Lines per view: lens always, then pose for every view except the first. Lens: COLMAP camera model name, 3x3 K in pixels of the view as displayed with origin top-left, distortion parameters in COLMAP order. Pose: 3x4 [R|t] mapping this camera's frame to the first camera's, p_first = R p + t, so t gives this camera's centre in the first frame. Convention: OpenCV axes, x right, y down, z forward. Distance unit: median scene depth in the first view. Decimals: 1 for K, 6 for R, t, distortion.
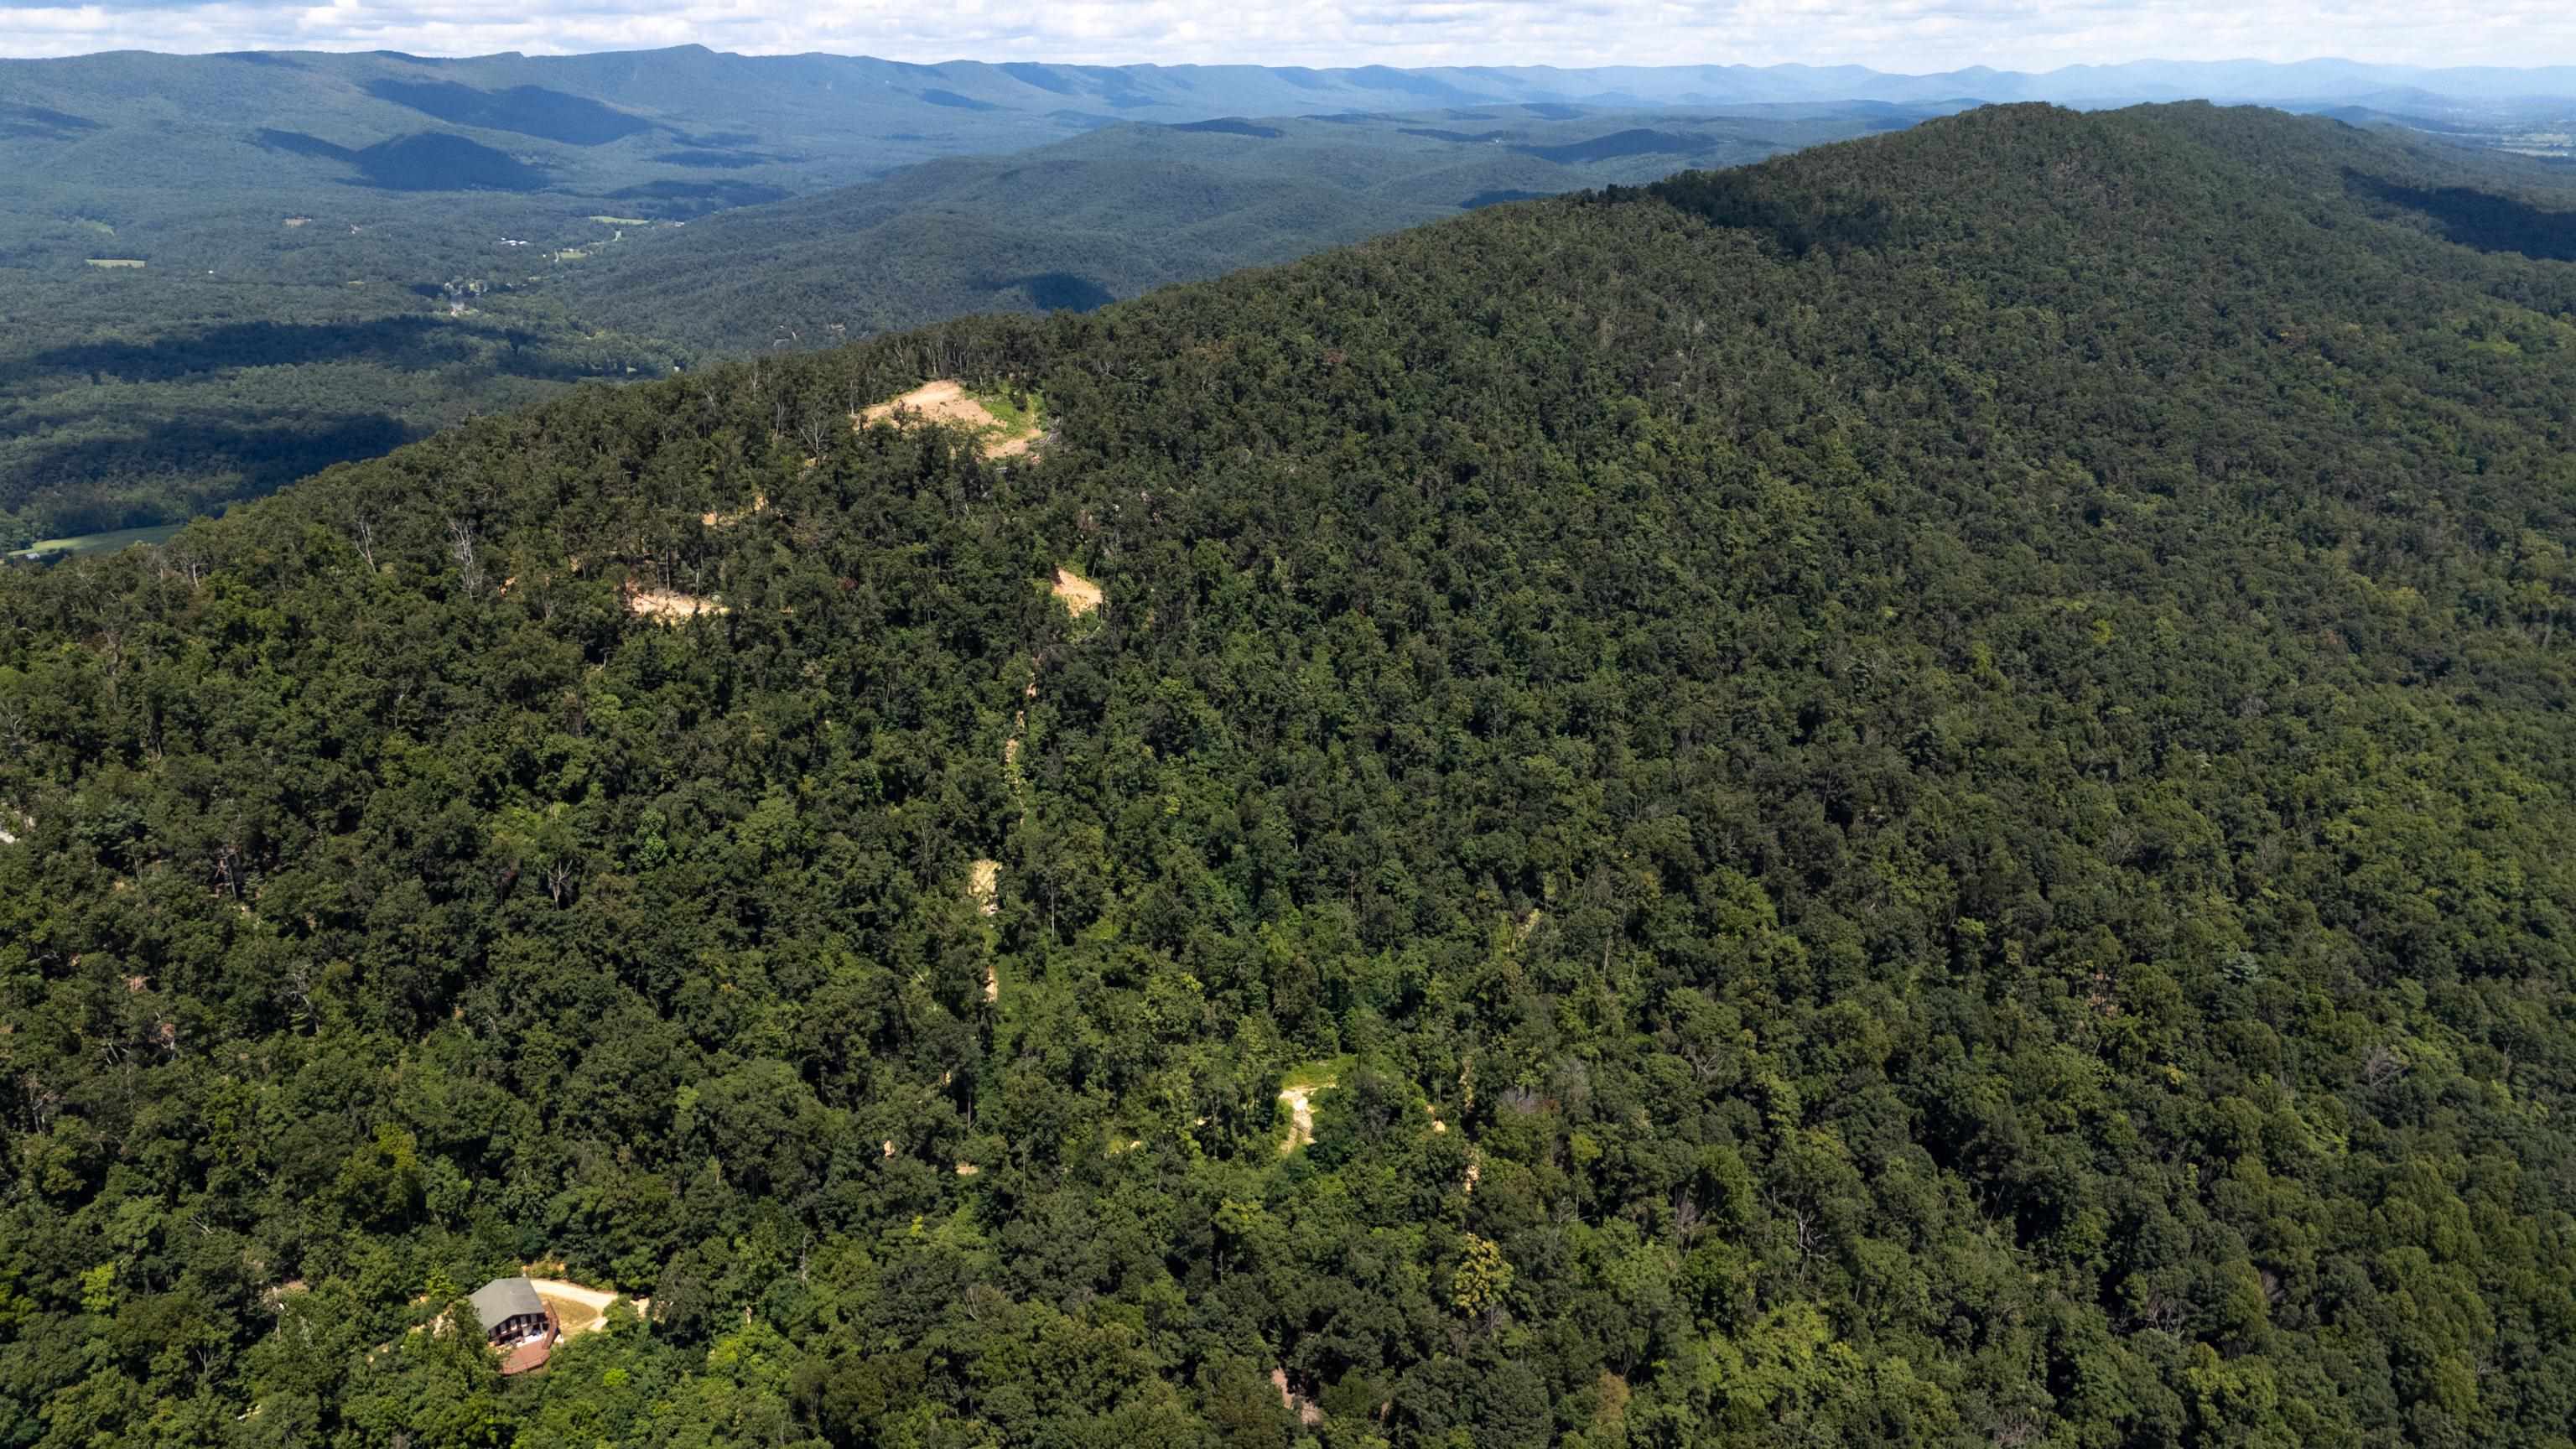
lens RADIAL K [[1929.7, 0, 1288.0], [0, 1929.7, 724.0], [0, 0, 1]] dist [0.066815, -0.067432]
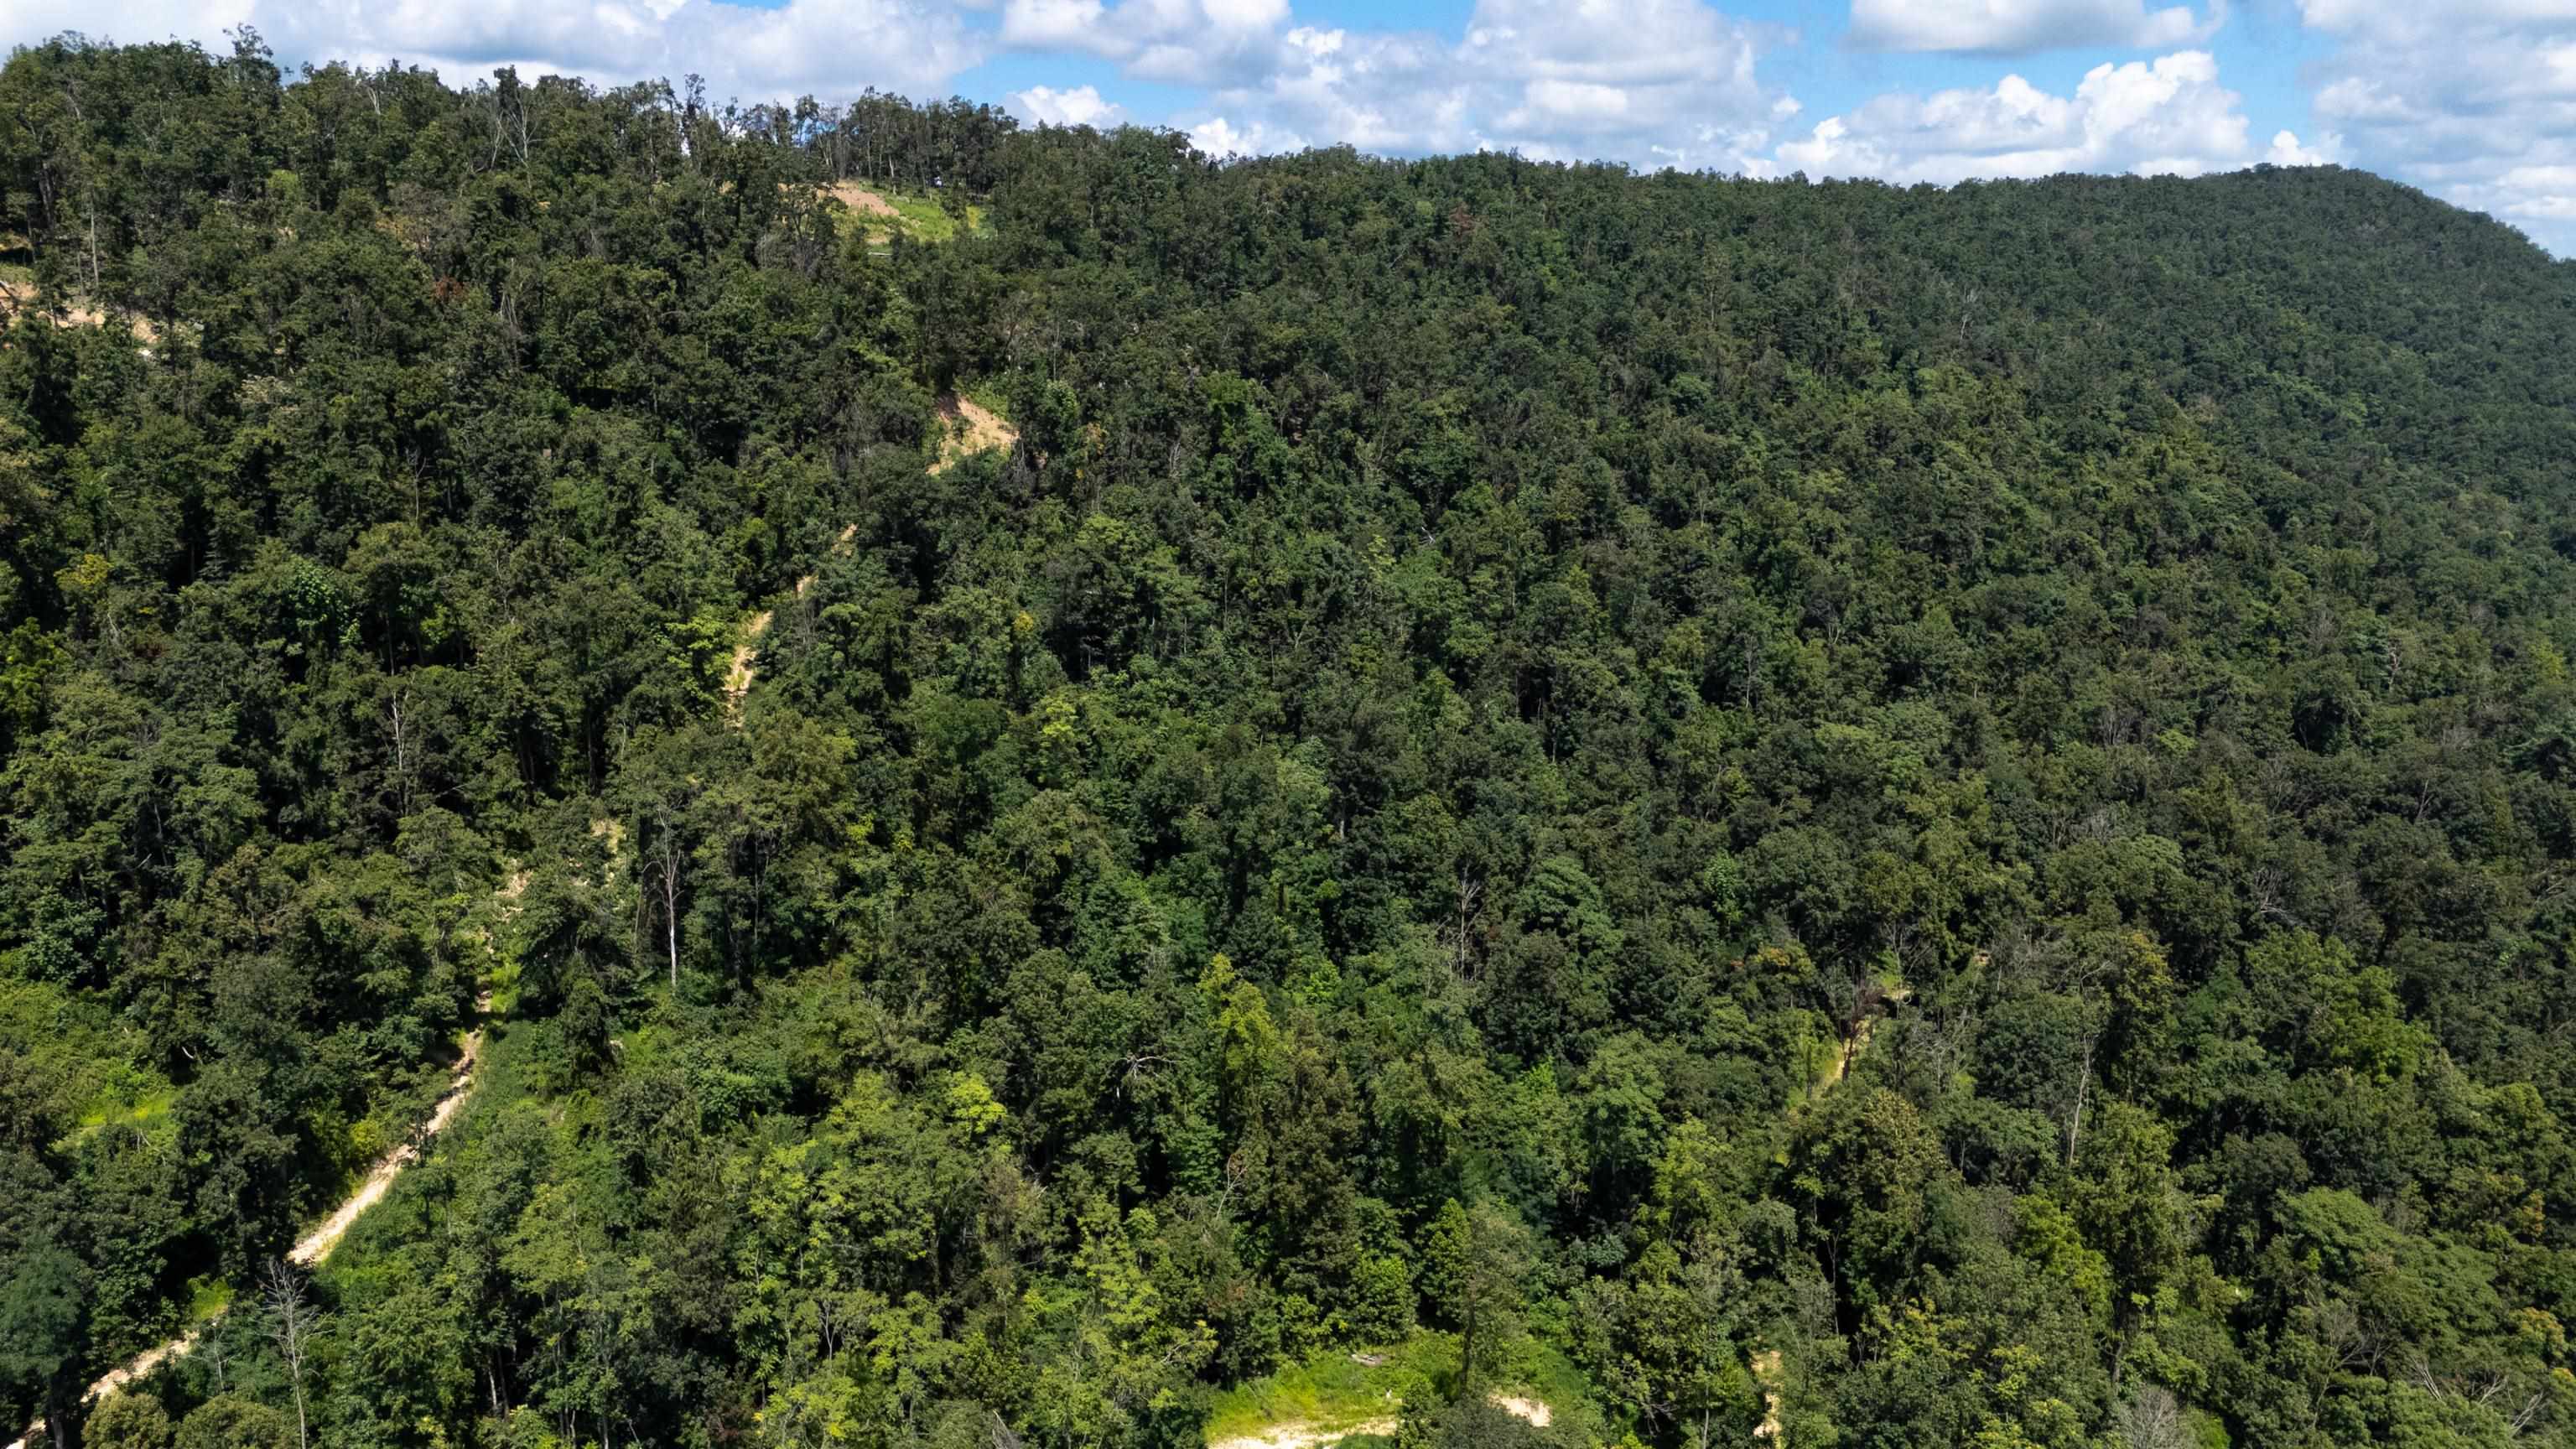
lens RADIAL K [[1929.7, 0, 1286.7], [0, 1929.7, 724.8], [0, 0, 1]] dist [0.066815, -0.067432]
pose [[0.997107, 0.021225, -0.072989, 0.024786], [-0.029086, 0.993684, -0.108380, 0.090974], [0.070228, 0.110189, 0.991426, 0.580257]]
